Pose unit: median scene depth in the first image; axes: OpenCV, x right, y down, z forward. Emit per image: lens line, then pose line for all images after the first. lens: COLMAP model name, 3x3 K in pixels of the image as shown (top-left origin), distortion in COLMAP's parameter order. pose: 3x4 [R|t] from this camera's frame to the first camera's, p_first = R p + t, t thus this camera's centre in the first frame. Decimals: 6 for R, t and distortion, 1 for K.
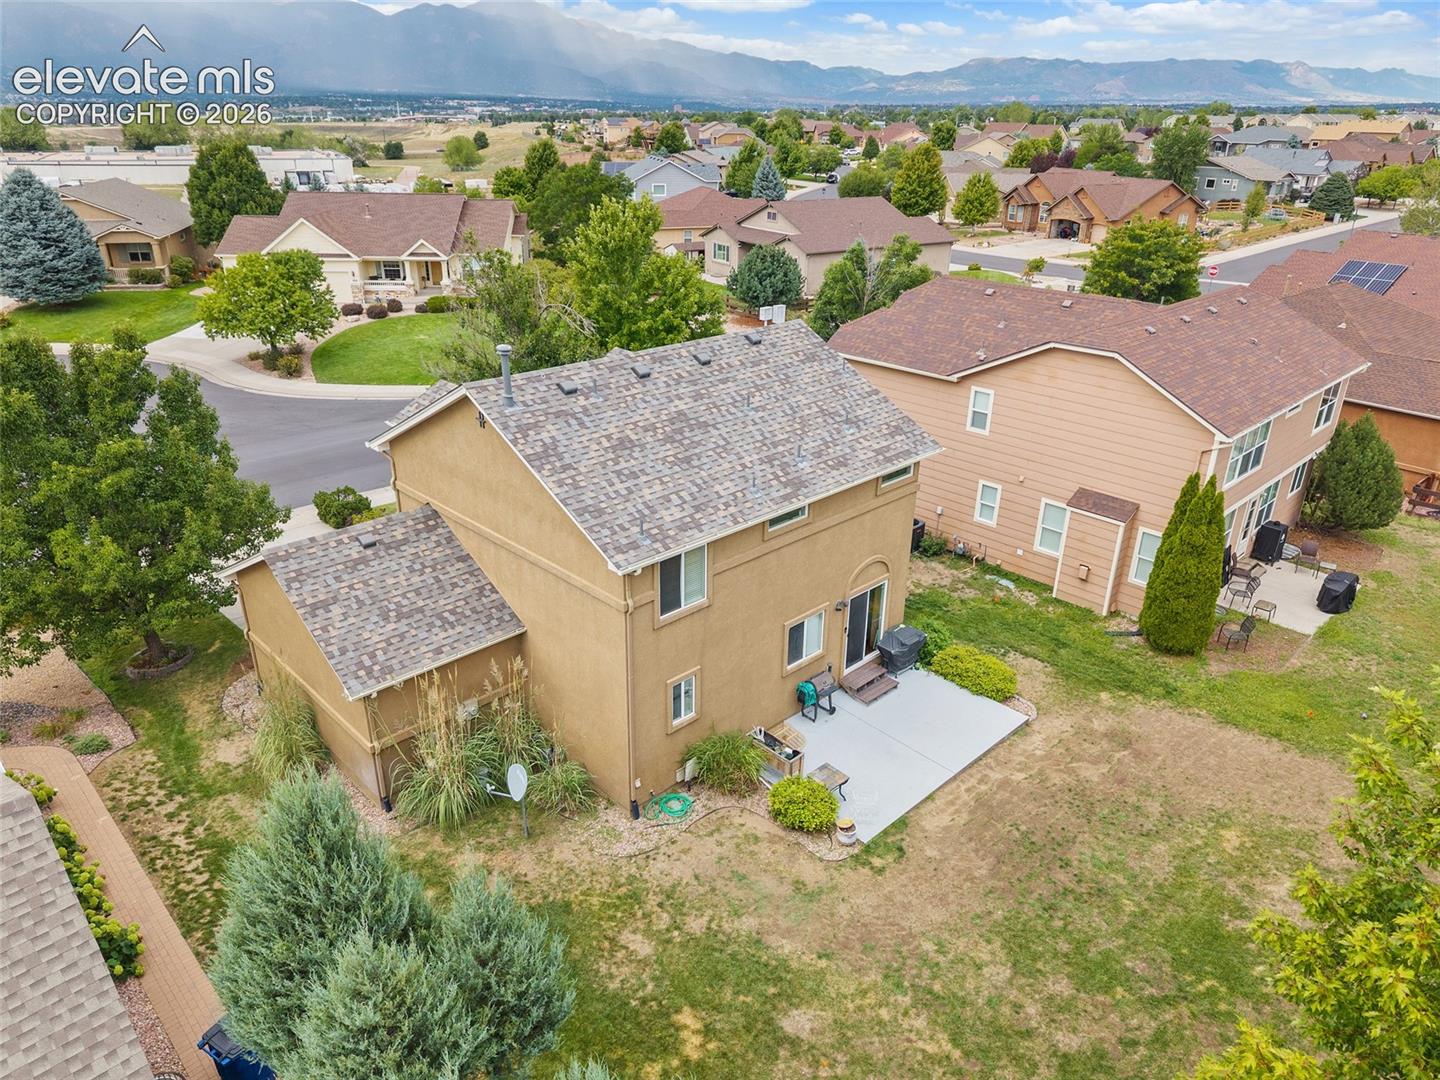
lens RADIAL K [[964.9, 0, 720.0], [0, 964.9, 540.0], [0, 0, 1]] dist [-0.000241, -0.000540]
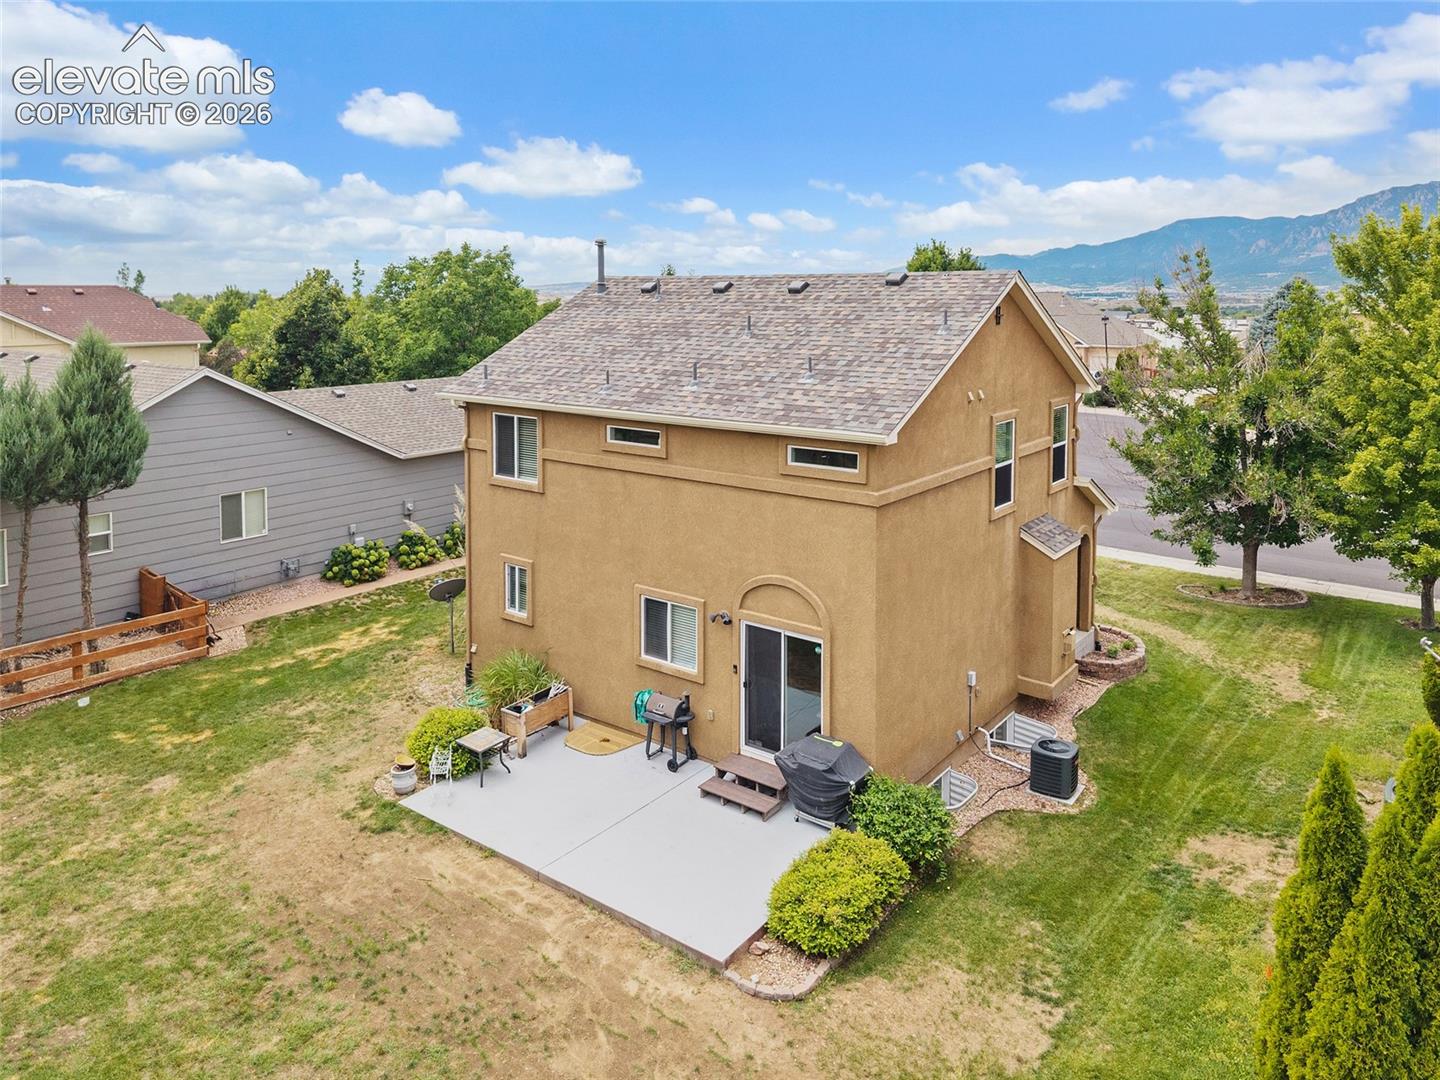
lens RADIAL K [[1014.6, 0, 720.3], [0, 1014.6, 341.2], [0, 0, 1]] dist [-0.003741, -0.008407]
pose [[0.161090, 0.036304, -0.986272, 0.913970], [-0.403401, 0.914456, -0.032228, -0.098586], [0.900732, 0.403054, 0.161955, 0.879010]]
